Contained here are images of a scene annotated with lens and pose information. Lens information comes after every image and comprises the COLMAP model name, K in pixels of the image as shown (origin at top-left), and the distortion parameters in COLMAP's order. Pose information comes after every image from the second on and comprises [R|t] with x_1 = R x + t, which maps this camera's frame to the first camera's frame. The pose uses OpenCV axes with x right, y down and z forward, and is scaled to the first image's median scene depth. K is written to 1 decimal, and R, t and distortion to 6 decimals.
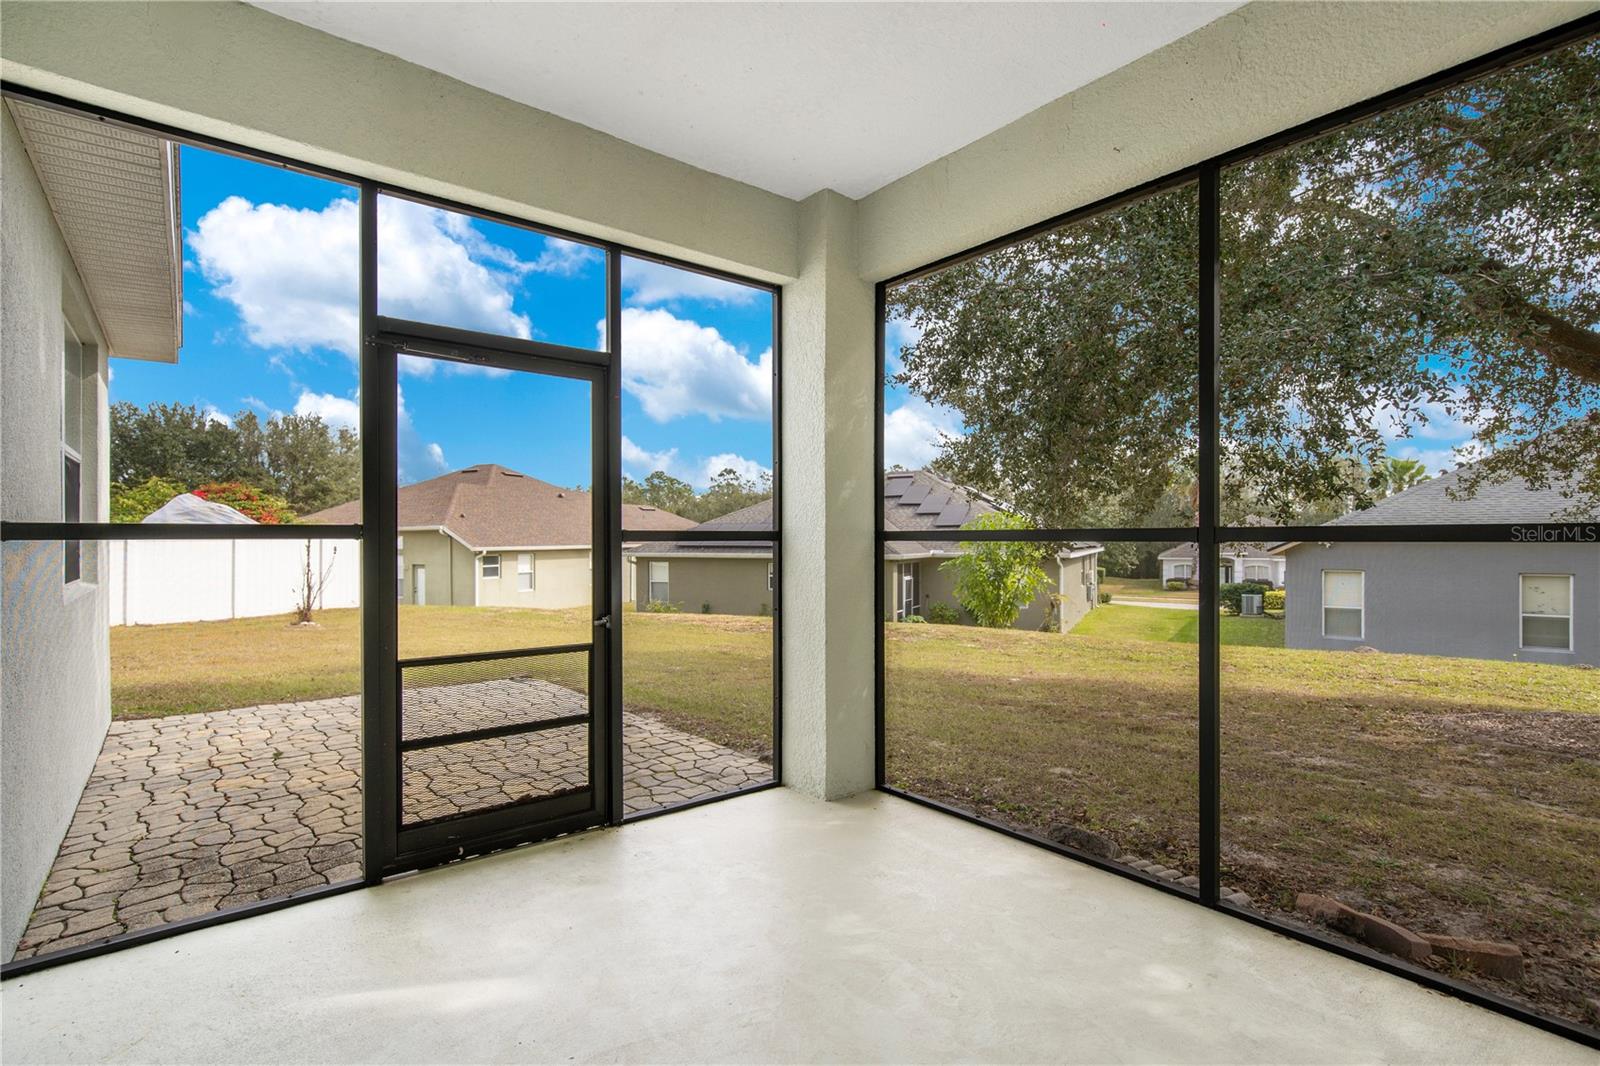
lens RADIAL K [[760.0, 0, 806.0], [0, 760.0, 531.9], [0, 0, 1]] dist [0.004340, 0.001041]
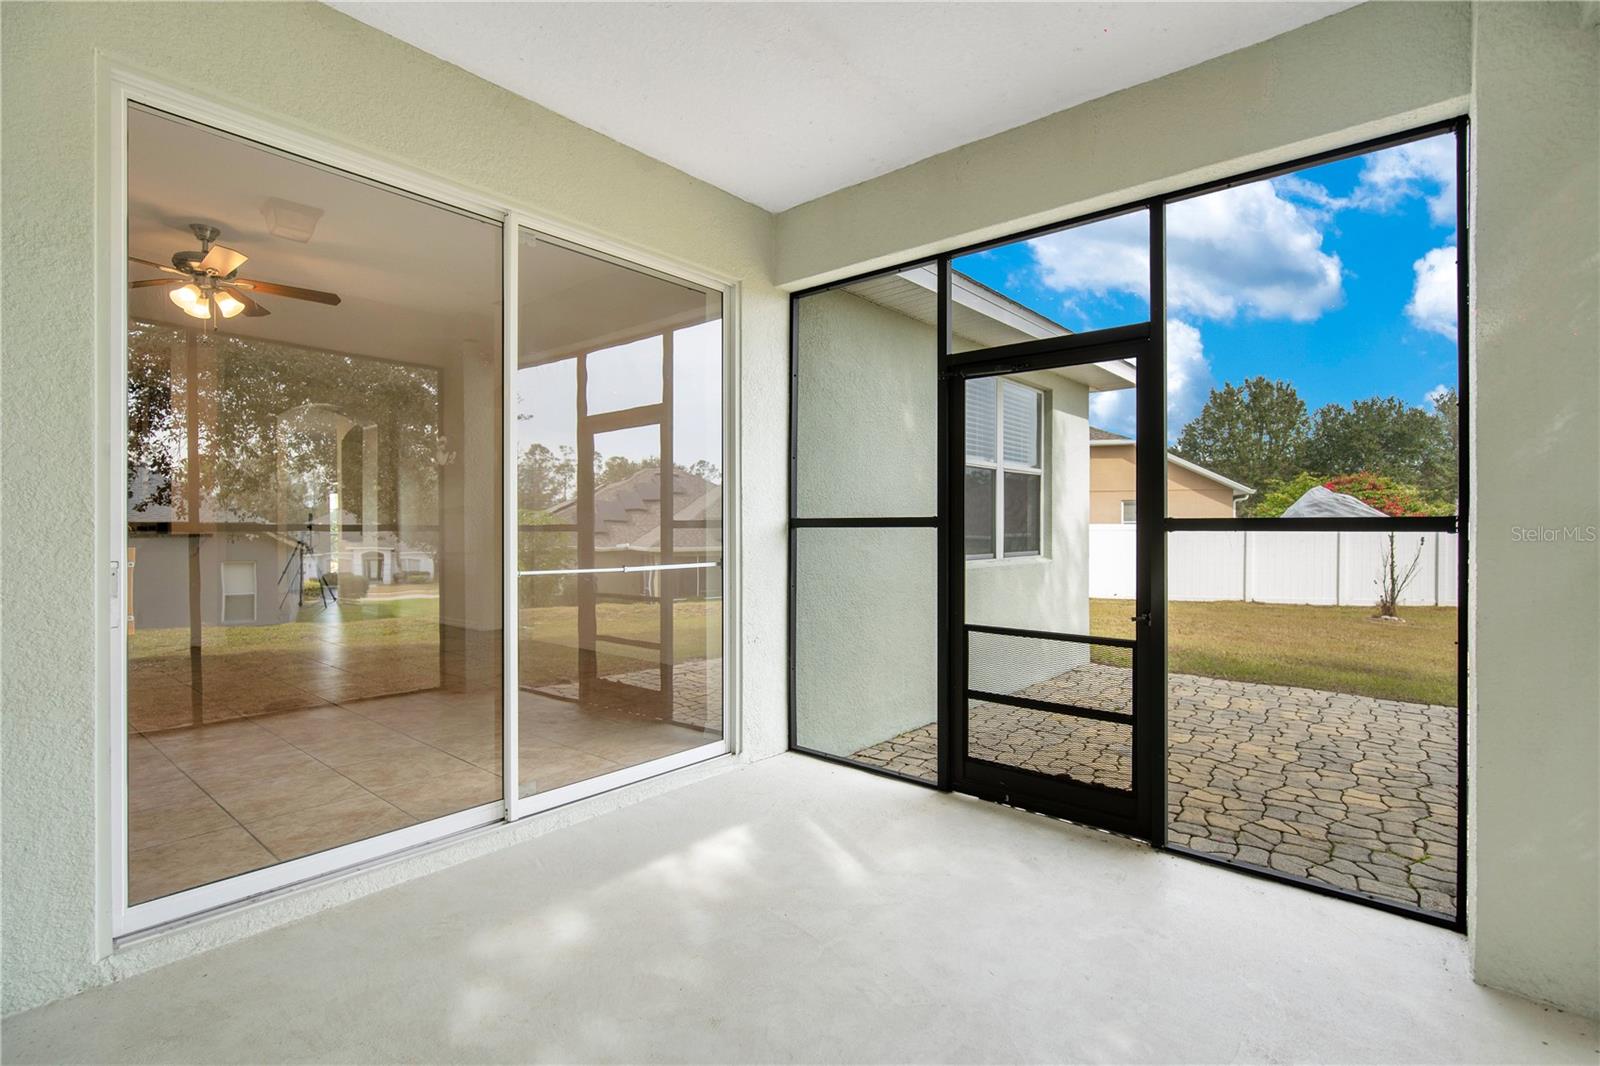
lens RADIAL K [[760.0, 0, 804.4], [0, 760.0, 527.7], [0, 0, 1]] dist [0.004340, 0.001041]
pose [[0.191525, 0.002437, -0.981485, 0.438697], [0.005020, 0.999981, 0.003463, 0.003189], [0.981475, -0.005590, 0.191509, 0.341095]]
